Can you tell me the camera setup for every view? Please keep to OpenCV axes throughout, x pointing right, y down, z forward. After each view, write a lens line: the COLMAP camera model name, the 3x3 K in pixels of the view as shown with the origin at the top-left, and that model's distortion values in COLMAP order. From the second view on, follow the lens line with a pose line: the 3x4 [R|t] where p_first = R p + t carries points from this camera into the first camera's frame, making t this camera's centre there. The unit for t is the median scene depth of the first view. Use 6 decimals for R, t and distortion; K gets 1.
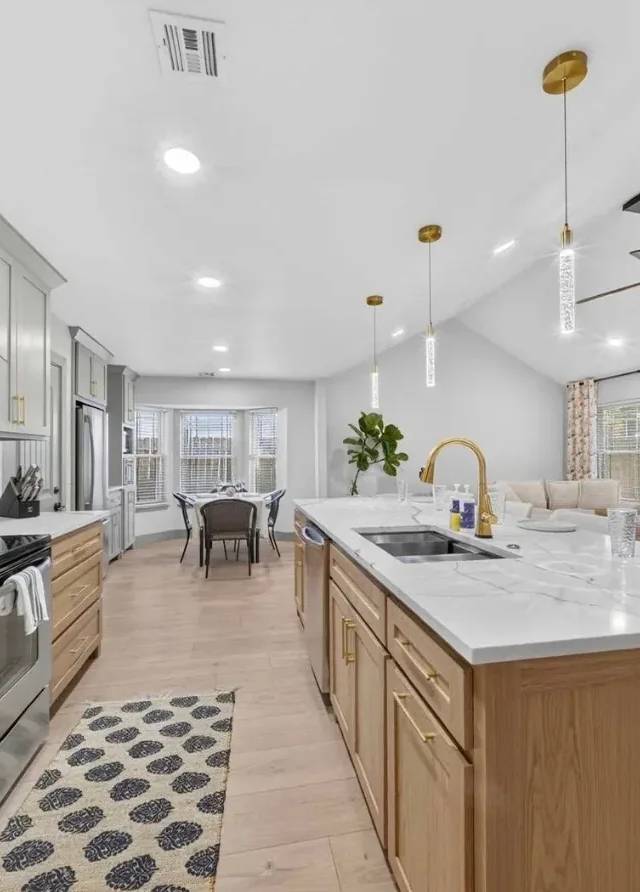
lens RADIAL K [[431.4, 0, 316.8], [0, 431.4, 451.2], [0, 0, 1]] dist [-0.005195, -0.001824]
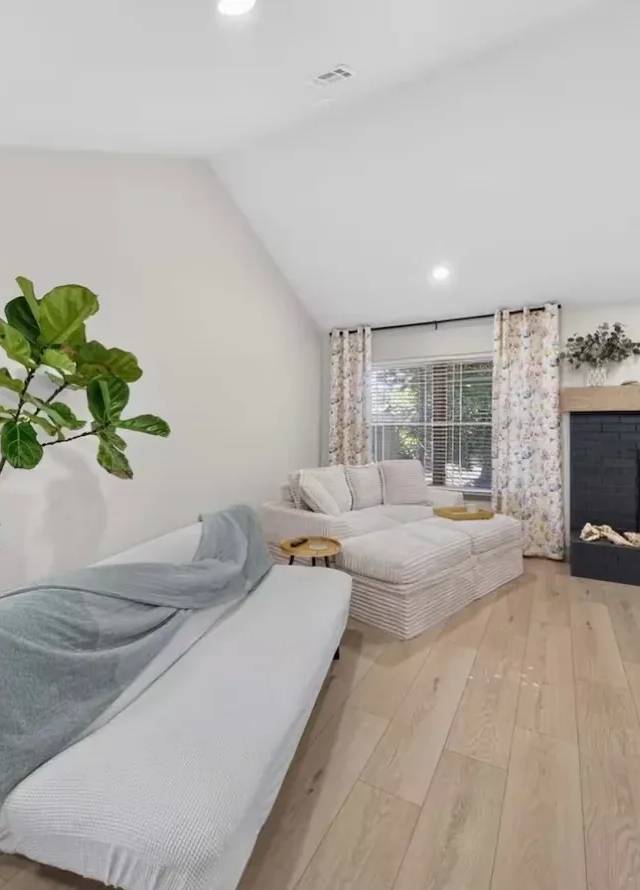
lens RADIAL K [[430.4, 0, 318.7], [0, 430.4, 428.3], [0, 0, 1]] dist [-0.005195, -0.001824]
pose [[0.609121, 0.011992, 0.792986, -0.007111], [-0.017563, 0.999844, -0.001629, 0.012271], [-0.792883, -0.012935, 0.609237, 0.601598]]
